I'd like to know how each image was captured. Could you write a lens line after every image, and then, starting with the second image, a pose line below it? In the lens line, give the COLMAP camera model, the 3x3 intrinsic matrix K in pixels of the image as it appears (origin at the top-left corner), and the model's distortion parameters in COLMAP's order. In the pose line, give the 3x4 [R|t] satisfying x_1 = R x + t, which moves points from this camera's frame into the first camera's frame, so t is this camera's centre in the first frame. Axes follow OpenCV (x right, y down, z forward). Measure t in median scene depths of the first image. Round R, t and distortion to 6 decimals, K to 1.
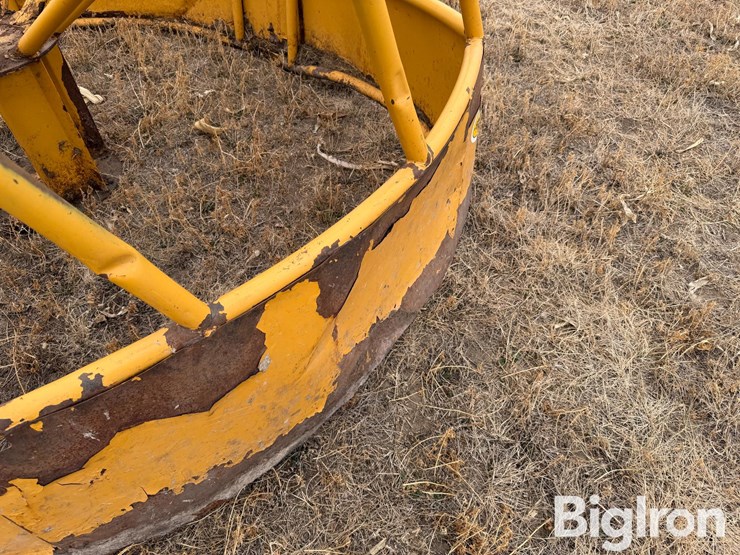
lens RADIAL K [[517.6, 0, 370.3], [0, 517.6, 279.4], [0, 0, 1]] dist [0.049882, -0.057608]
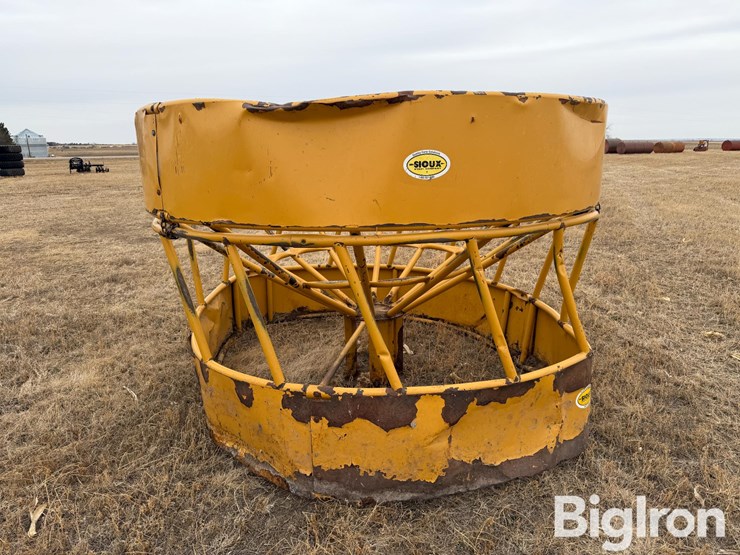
lens RADIAL K [[517.6, 0, 367.6], [0, 517.6, 278.8], [0, 0, 1]] dist [0.049882, -0.057608]
pose [[0.802952, 0.144304, -0.578311, 0.967132], [-0.453785, 0.777078, -0.436153, 0.813629], [0.386454, 0.612639, 0.689439, -1.233268]]
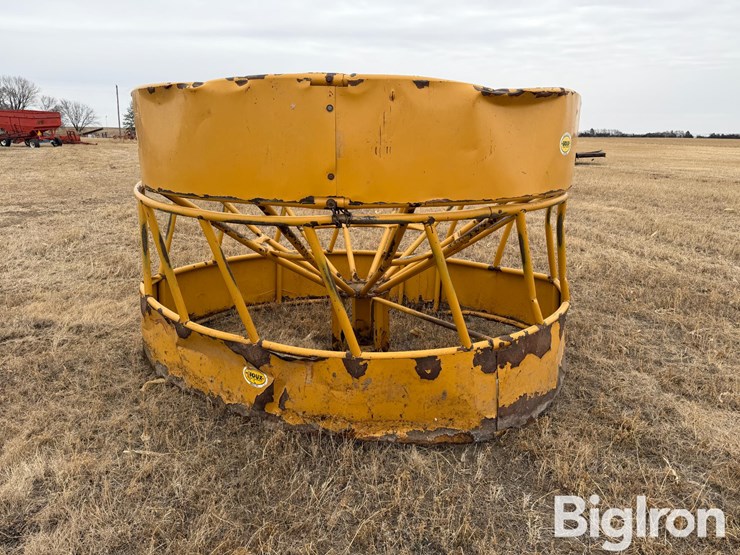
lens RADIAL K [[517.6, 0, 368.9], [0, 517.6, 277.5], [0, 0, 1]] dist [0.049882, -0.057608]
pose [[0.991851, -0.015389, 0.126468, -1.737047], [0.084980, 0.819492, -0.566755, 1.553093], [-0.094917, 0.572884, 0.814122, -1.774338]]
